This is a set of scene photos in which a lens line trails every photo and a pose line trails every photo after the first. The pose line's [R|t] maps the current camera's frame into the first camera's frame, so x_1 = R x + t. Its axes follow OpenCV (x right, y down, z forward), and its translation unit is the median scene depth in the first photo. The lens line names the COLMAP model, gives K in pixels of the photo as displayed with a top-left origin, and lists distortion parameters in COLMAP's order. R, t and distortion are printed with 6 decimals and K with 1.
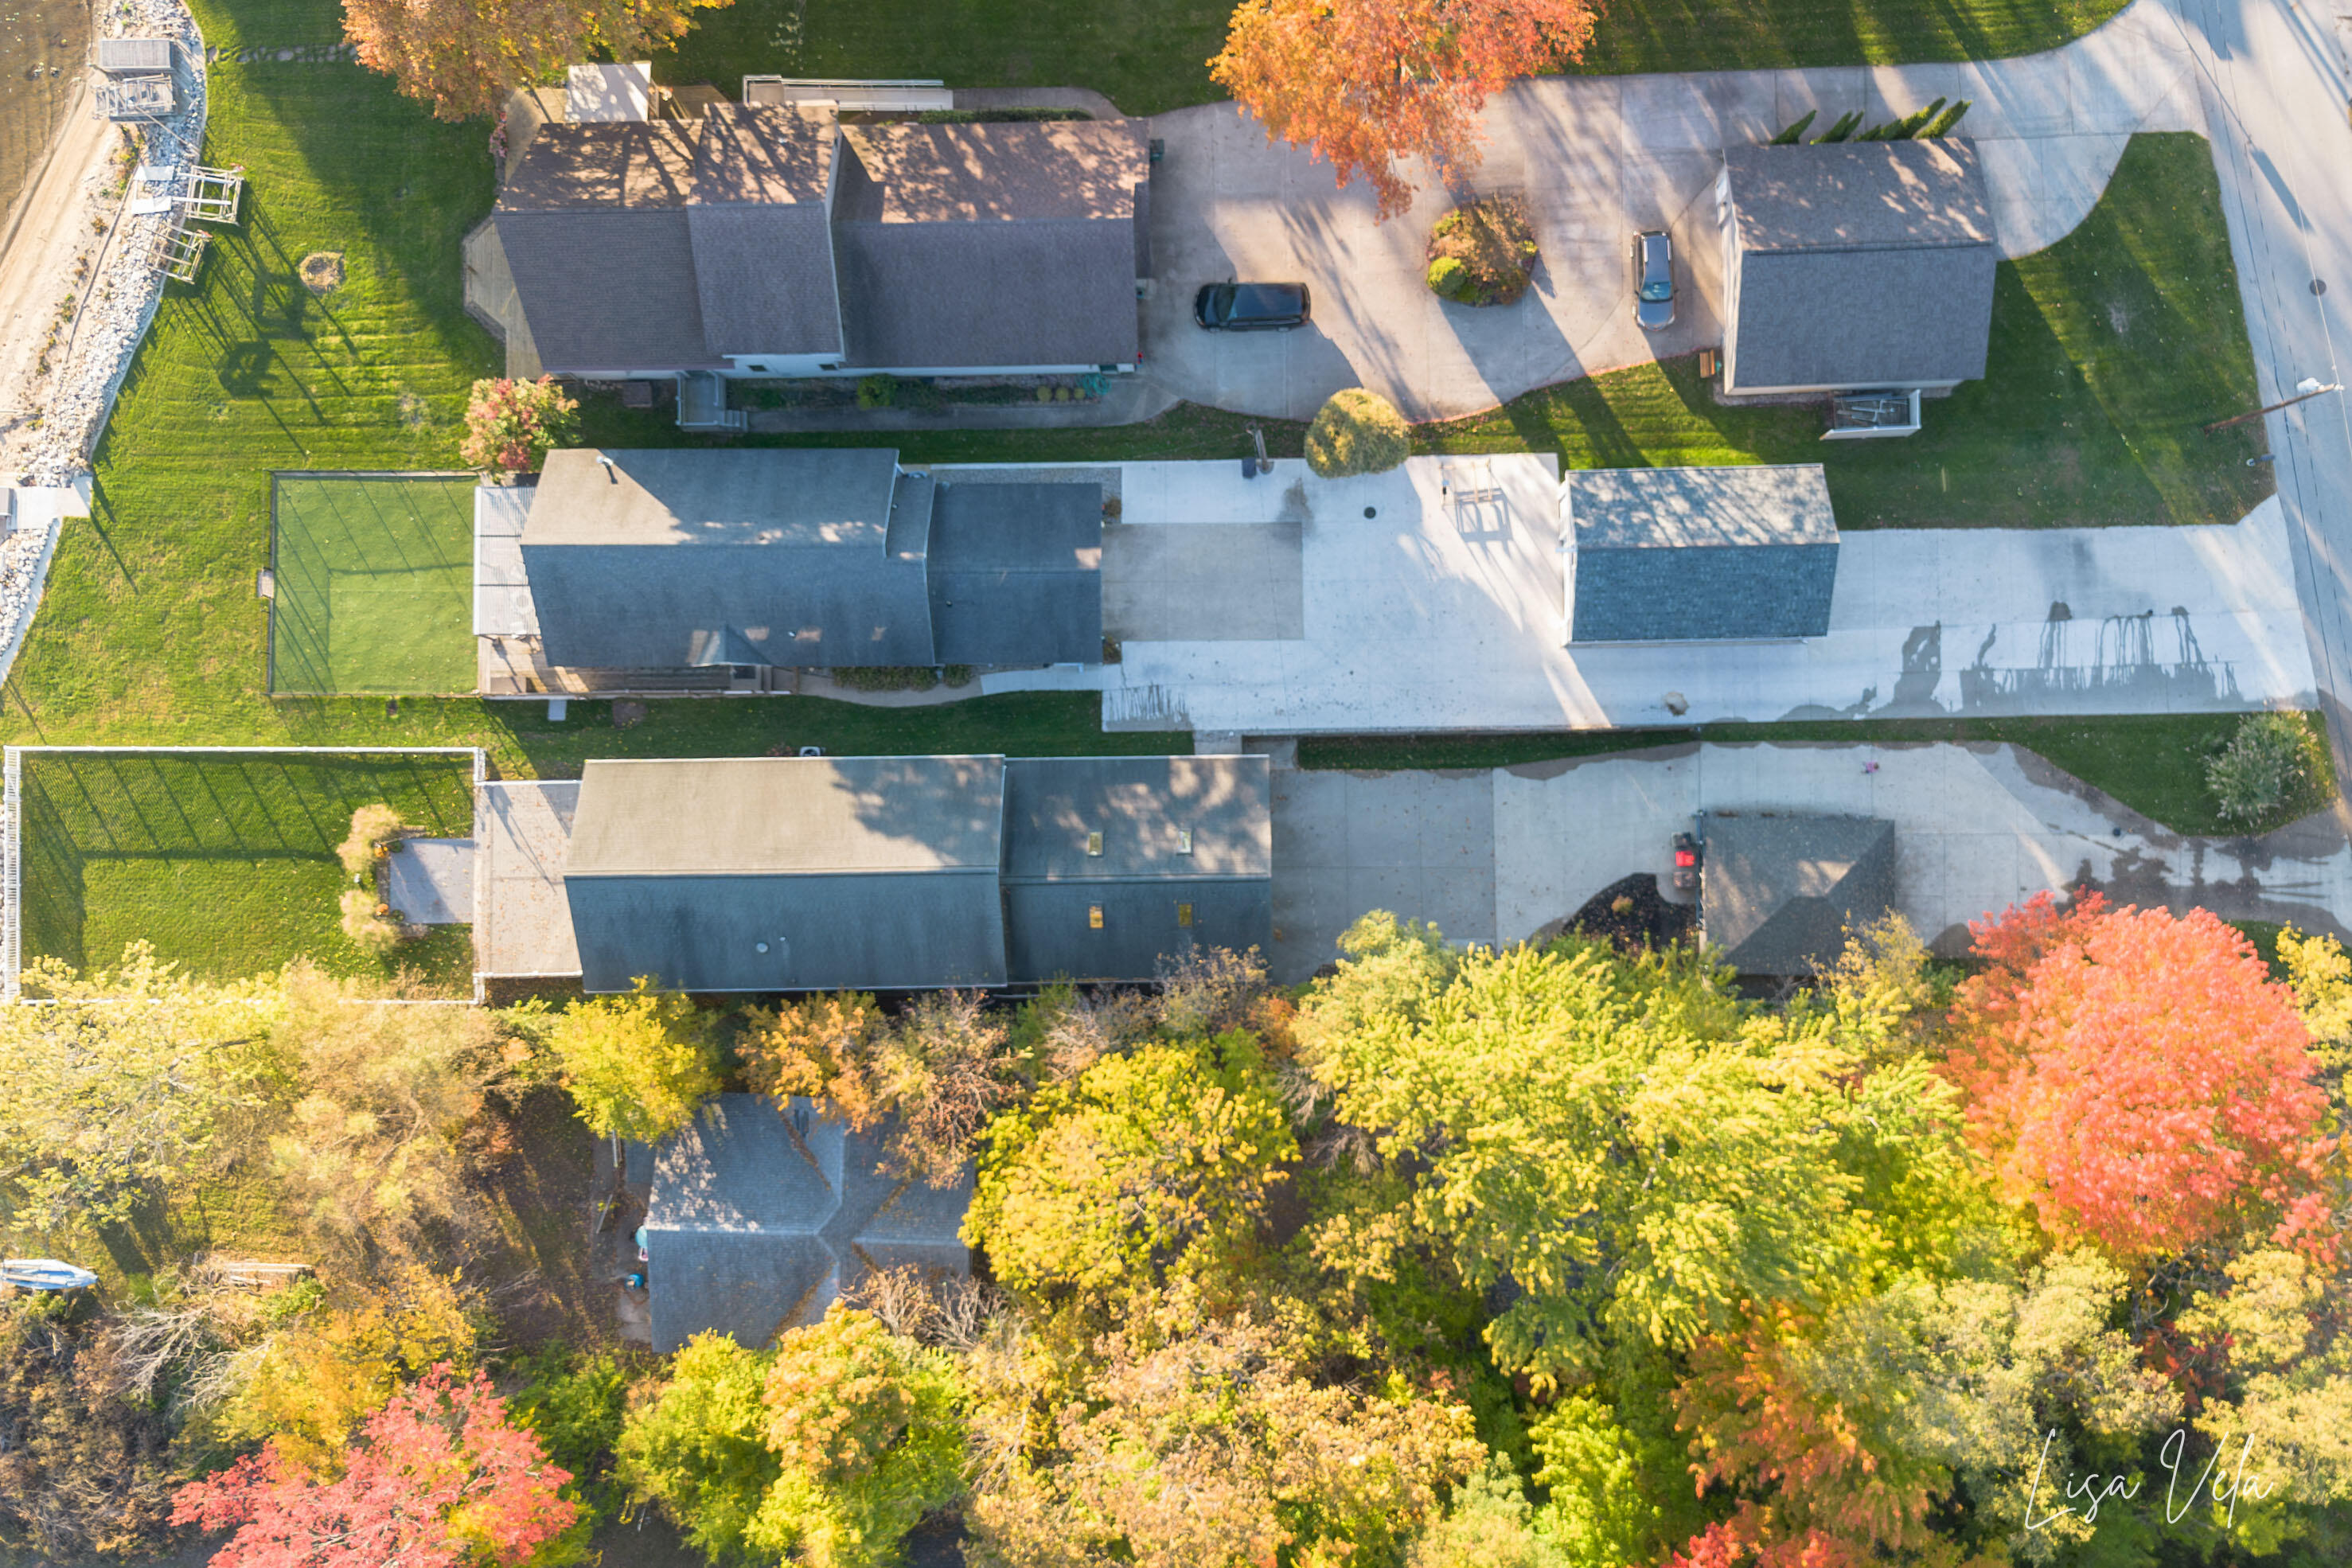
lens RADIAL K [[1677.0, 0, 1180.4], [0, 1677.0, 786.4], [0, 0, 1]] dist [0.023251, -0.001798]
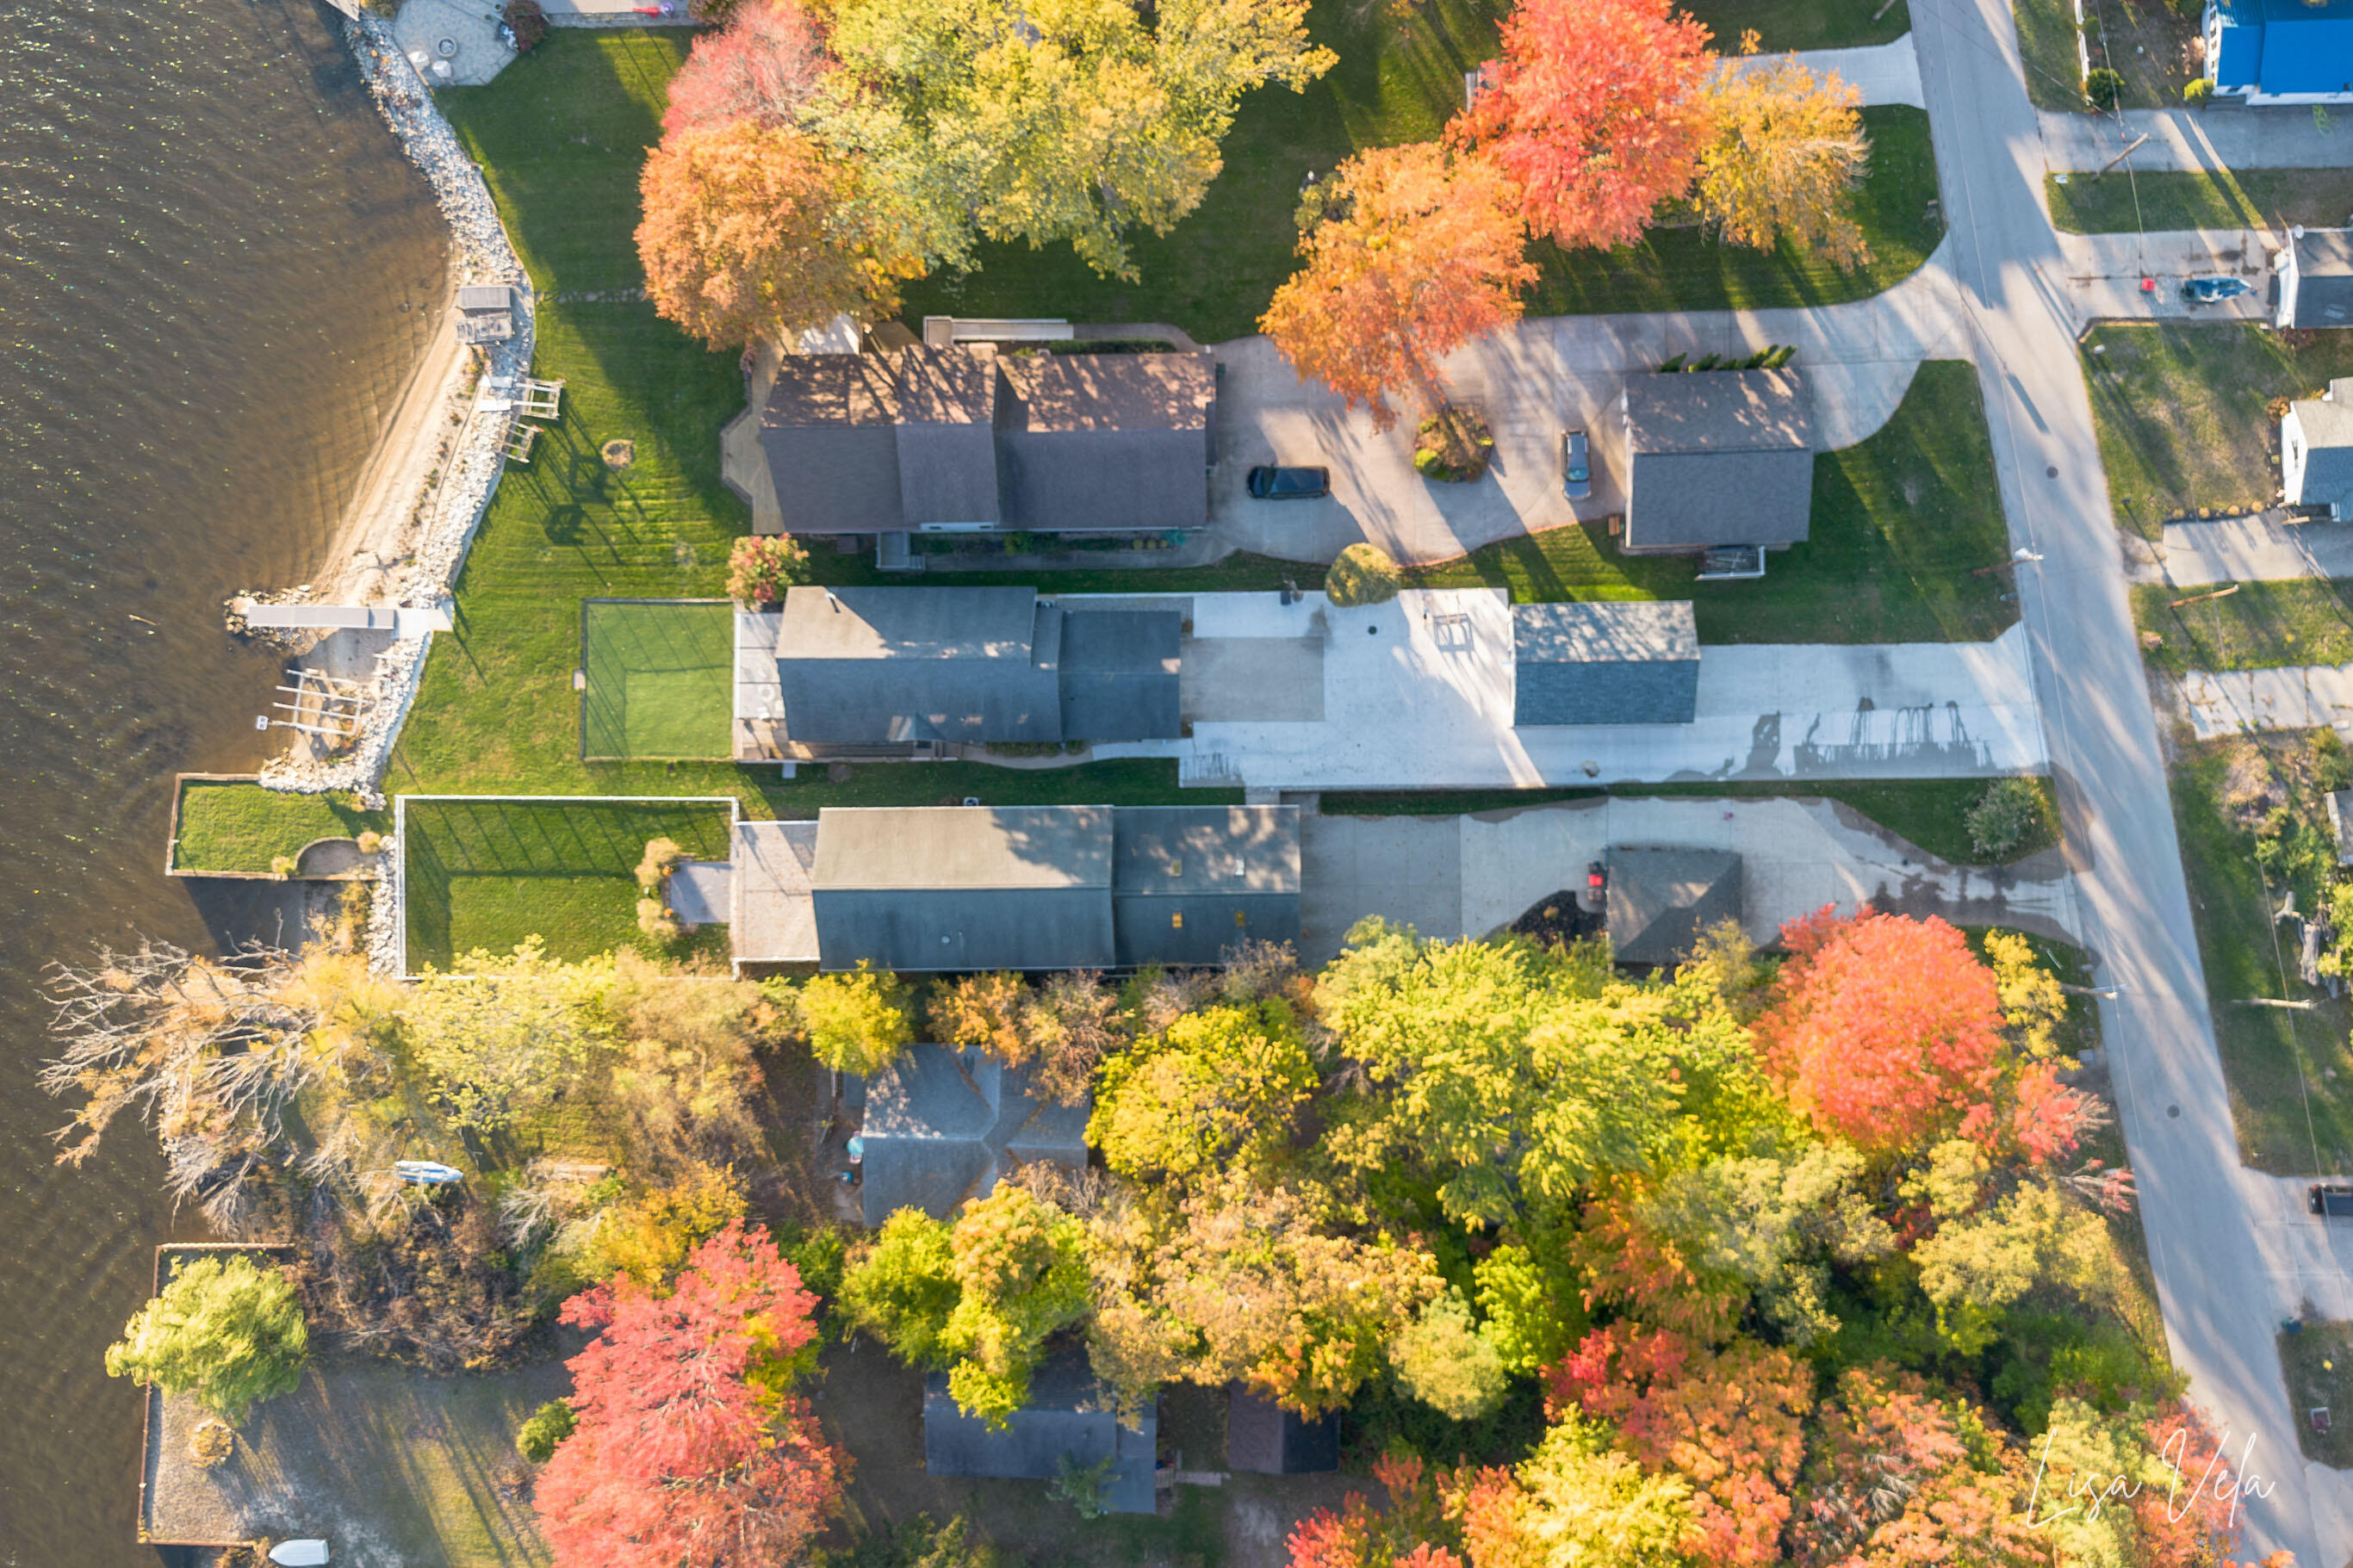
lens RADIAL K [[1956.7, 0, 1197.9], [0, 1956.7, 794.4], [0, 0, 1]] dist [0.046574, -0.023661]
pose [[0.999979, 0.003315, -0.005600, -0.022719], [-0.003284, 0.999979, 0.005549, -0.036766], [0.005618, -0.005531, 0.999969, -0.640506]]
